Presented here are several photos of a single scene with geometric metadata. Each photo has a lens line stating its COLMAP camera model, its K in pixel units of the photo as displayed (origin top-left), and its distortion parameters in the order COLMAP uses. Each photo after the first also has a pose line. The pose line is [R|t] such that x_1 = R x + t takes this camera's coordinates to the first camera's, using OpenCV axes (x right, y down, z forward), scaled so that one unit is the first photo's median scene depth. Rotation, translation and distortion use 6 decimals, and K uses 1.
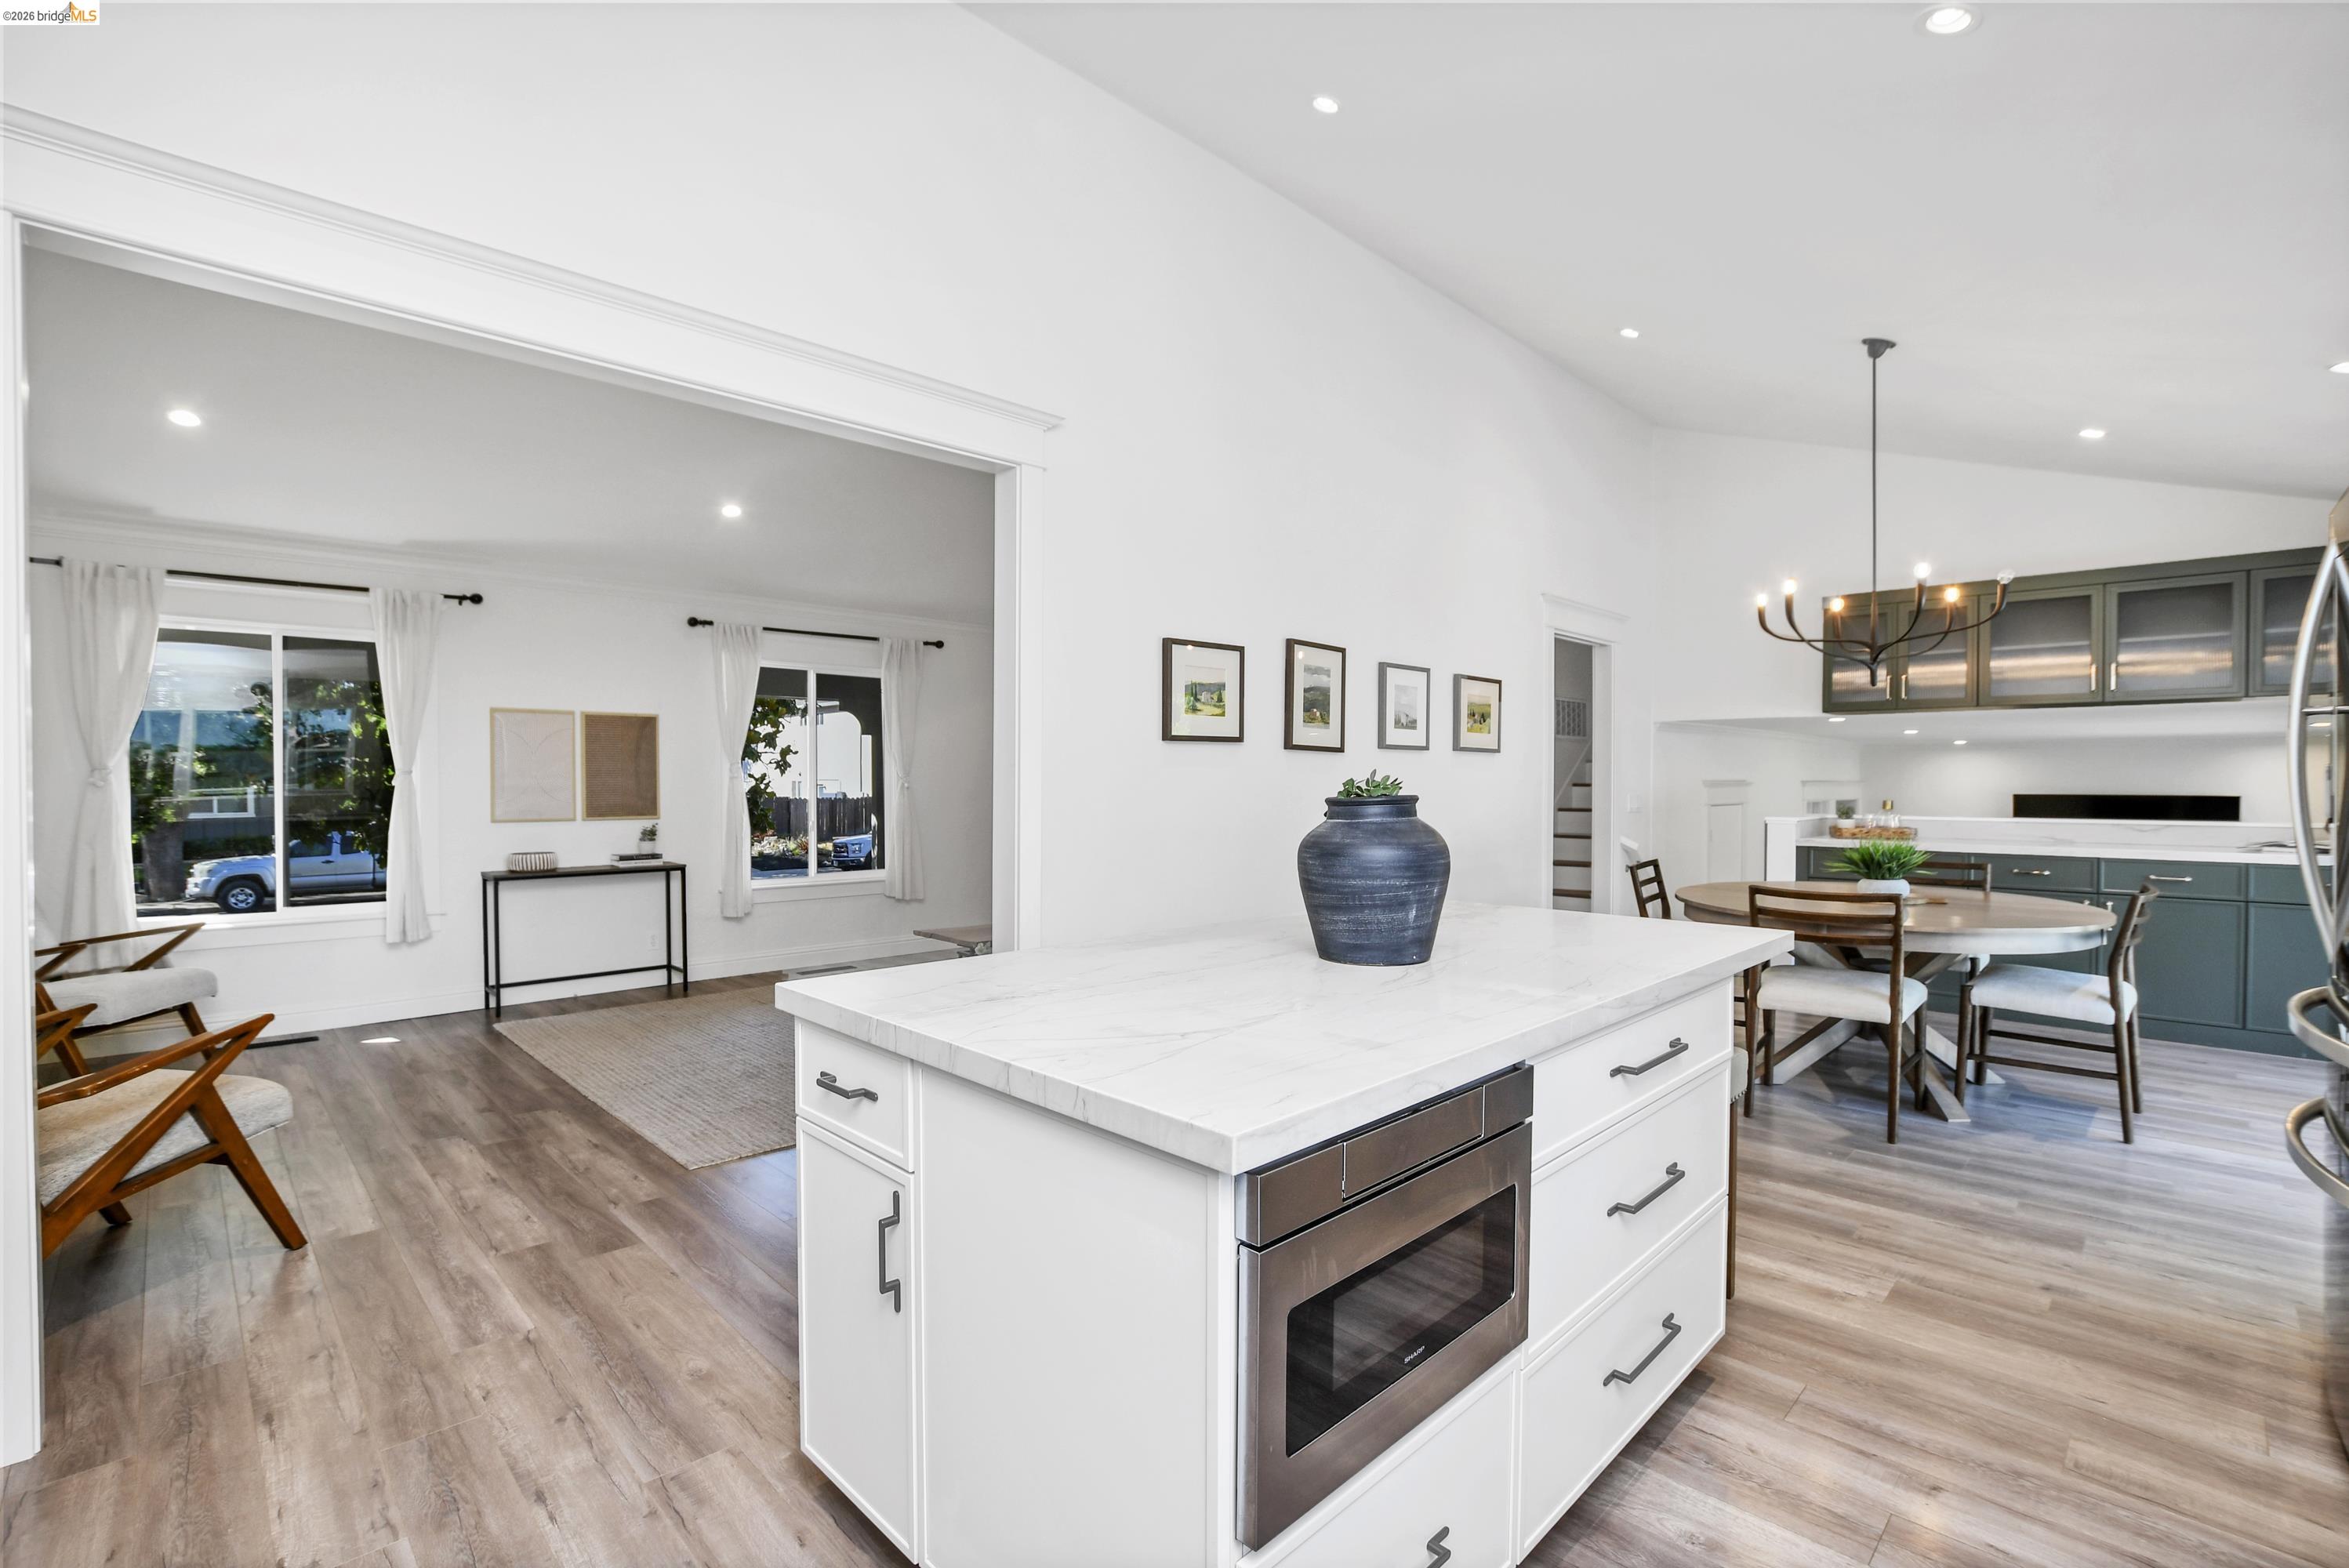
lens RADIAL K [[1053.3, 0, 1174.6], [0, 1053.3, 788.5], [0, 0, 1]] dist [-0.020979, 0.000460]
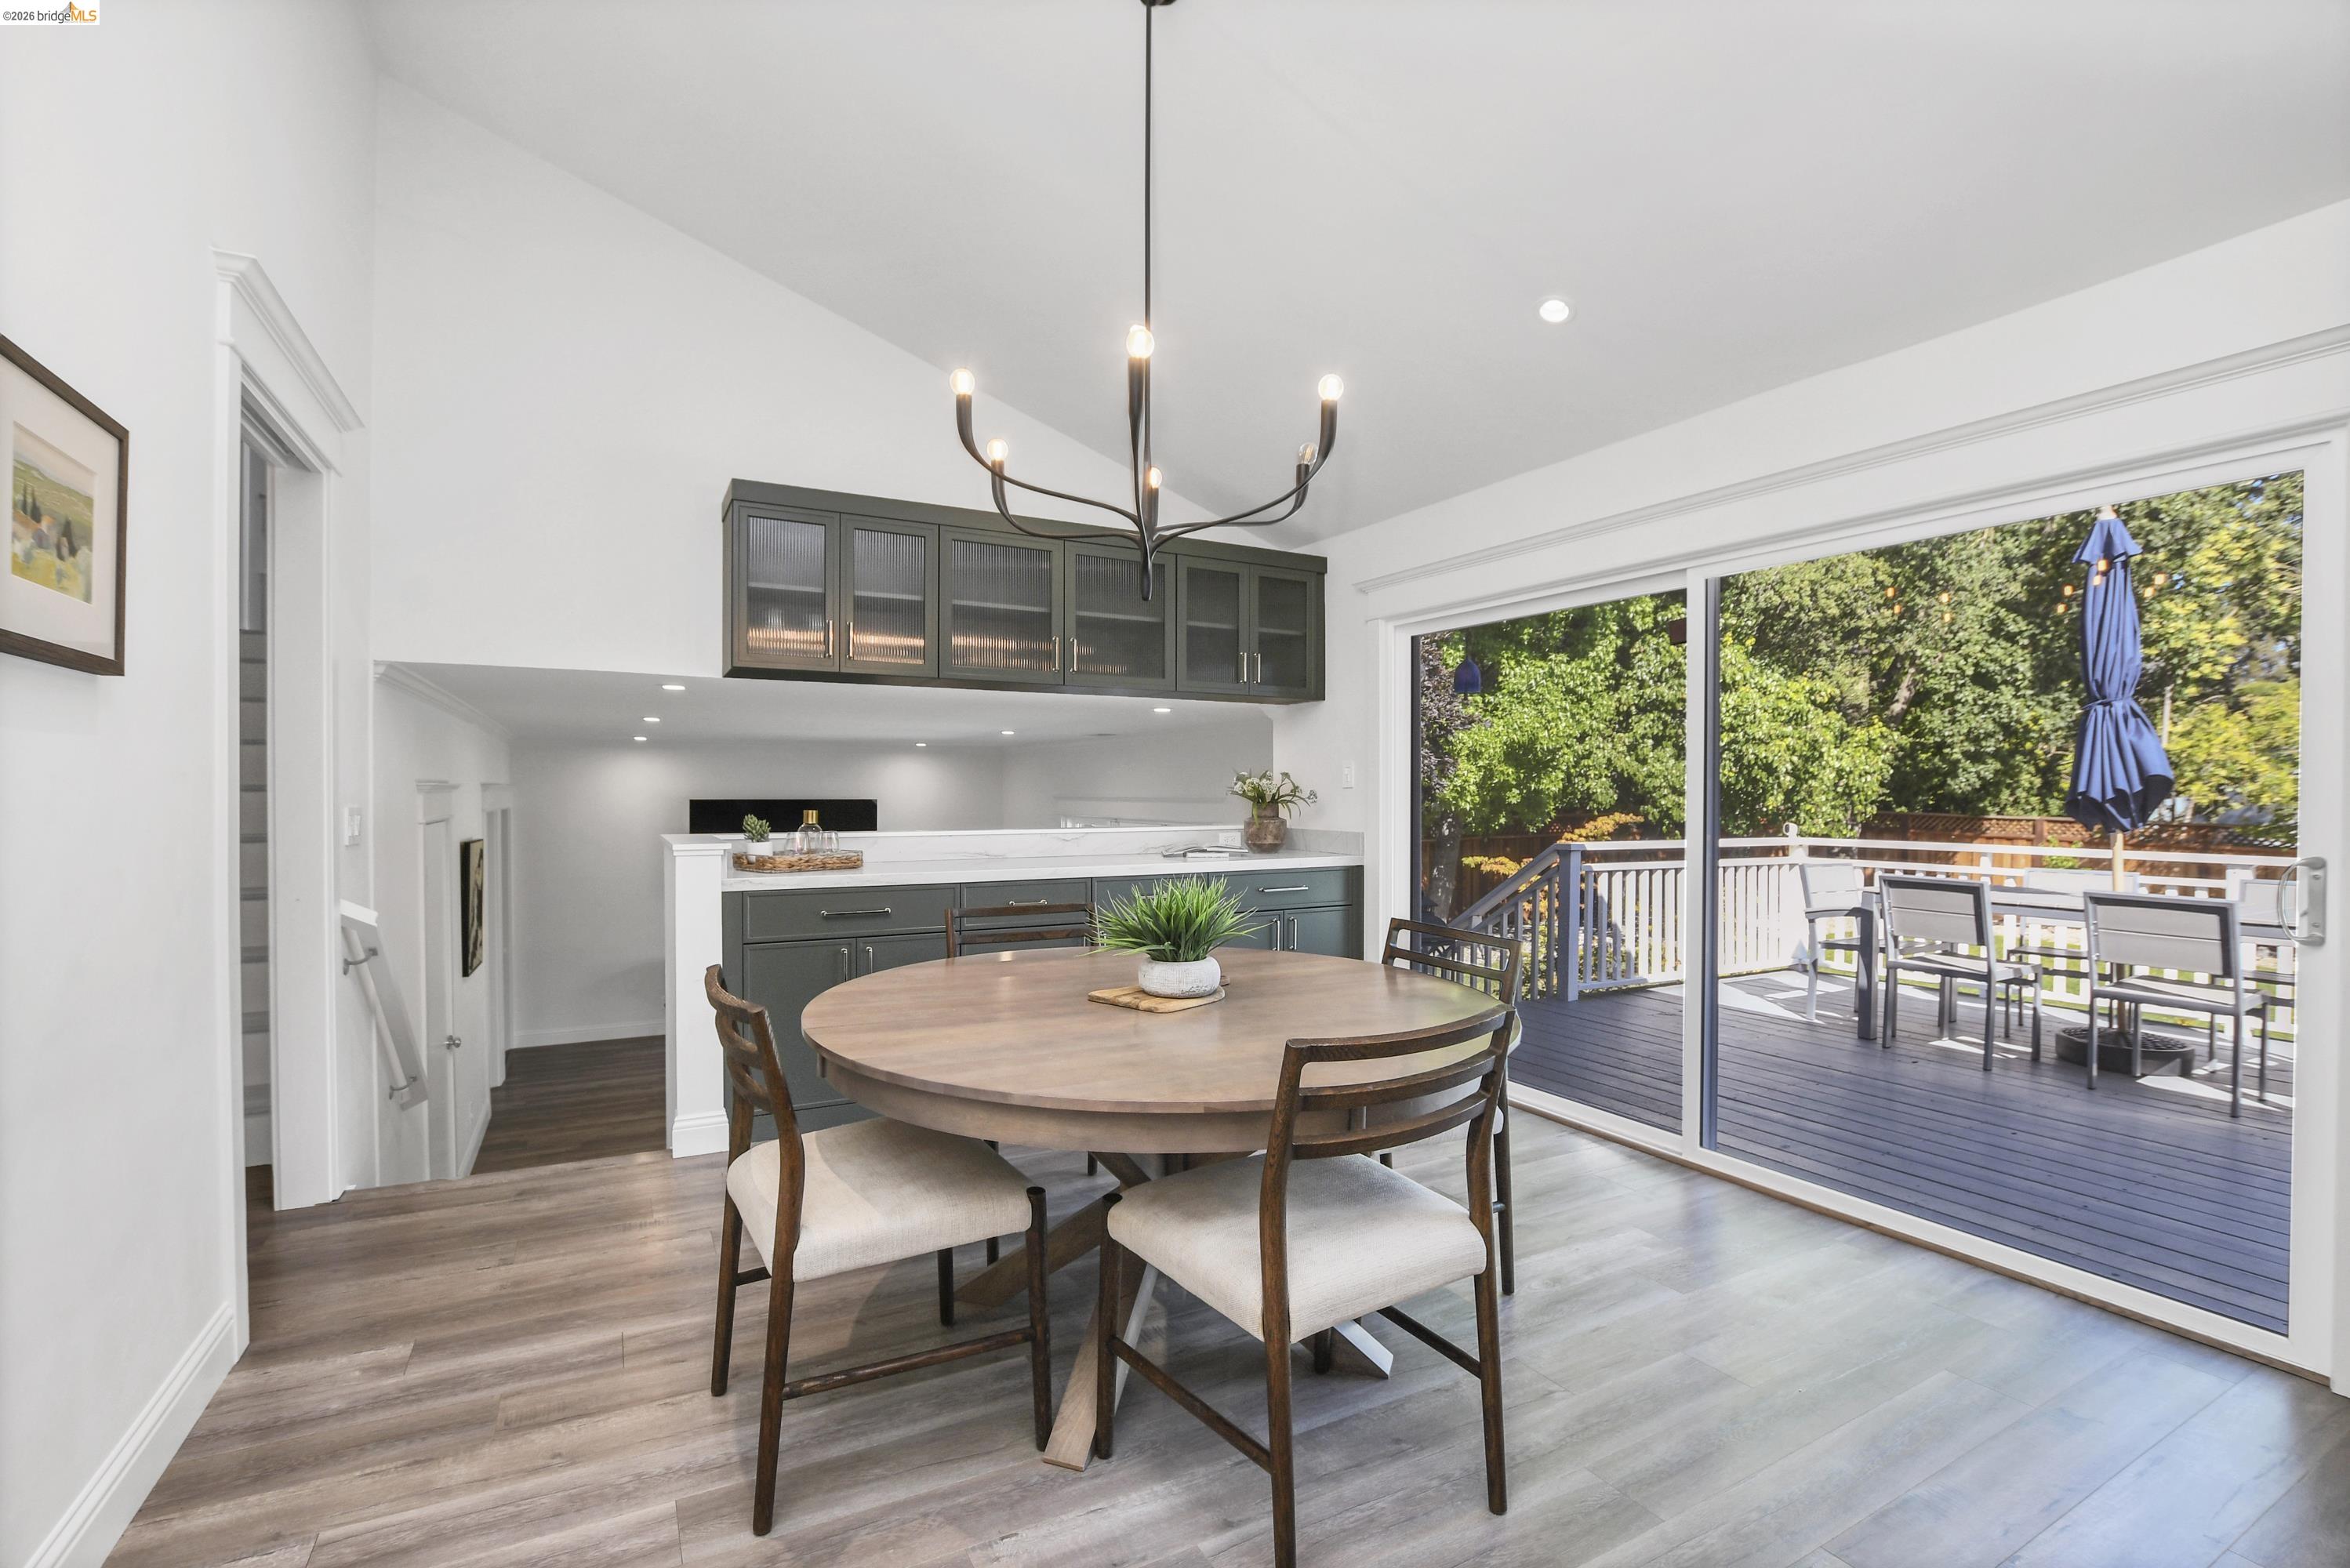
lens RADIAL K [[1053.7, 0, 1181.1], [0, 1053.7, 794.2], [0, 0, 1]] dist [-0.020979, 0.000460]
pose [[0.291394, 0.000878, 0.956603, 0.116921], [0.010072, 0.999941, -0.003986, 0.005049], [-0.956550, 0.010796, 0.291368, 0.631968]]
